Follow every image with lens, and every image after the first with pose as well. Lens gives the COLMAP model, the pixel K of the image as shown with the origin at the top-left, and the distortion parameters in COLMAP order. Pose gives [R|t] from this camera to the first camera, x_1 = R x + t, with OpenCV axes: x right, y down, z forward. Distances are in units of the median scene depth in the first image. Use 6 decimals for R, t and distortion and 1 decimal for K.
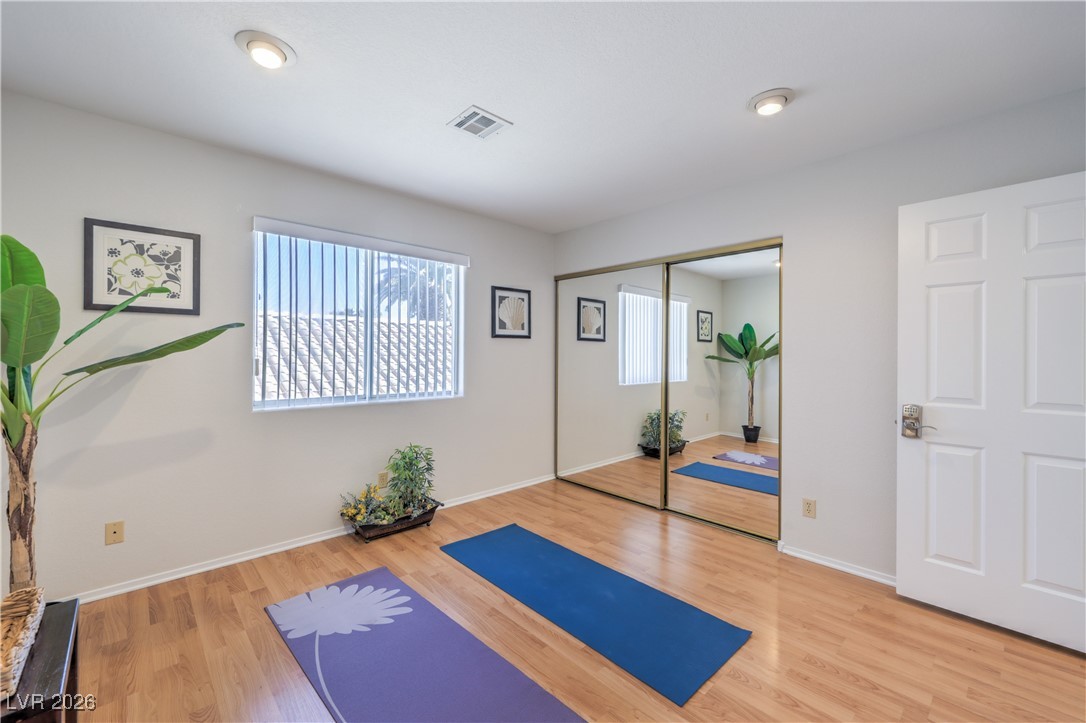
lens RADIAL K [[427.6, 0, 549.4], [0, 427.6, 355.0], [0, 0, 1]] dist [0.008496, 0.000119]
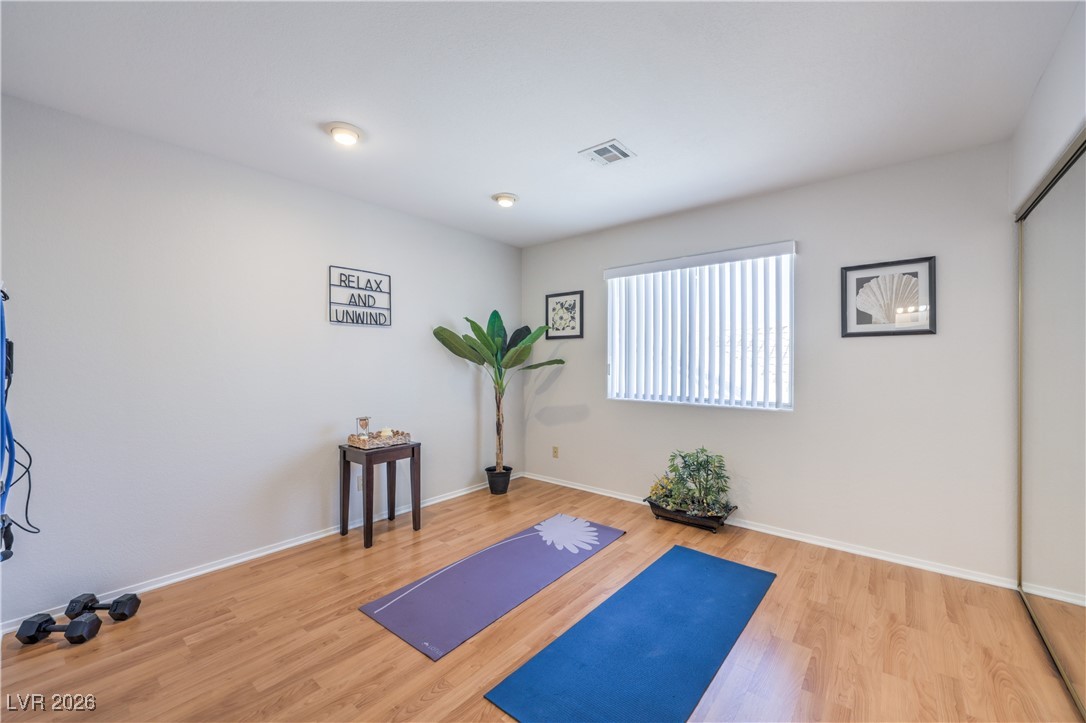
lens RADIAL K [[427.6, 0, 549.6], [0, 427.6, 363.2], [0, 0, 1]] dist [0.008496, 0.000119]
pose [[0.157149, -0.001954, -0.987573, 0.765161], [-0.002249, 0.999995, -0.002337, 0.010403], [0.987572, 0.002588, 0.157144, 0.560877]]
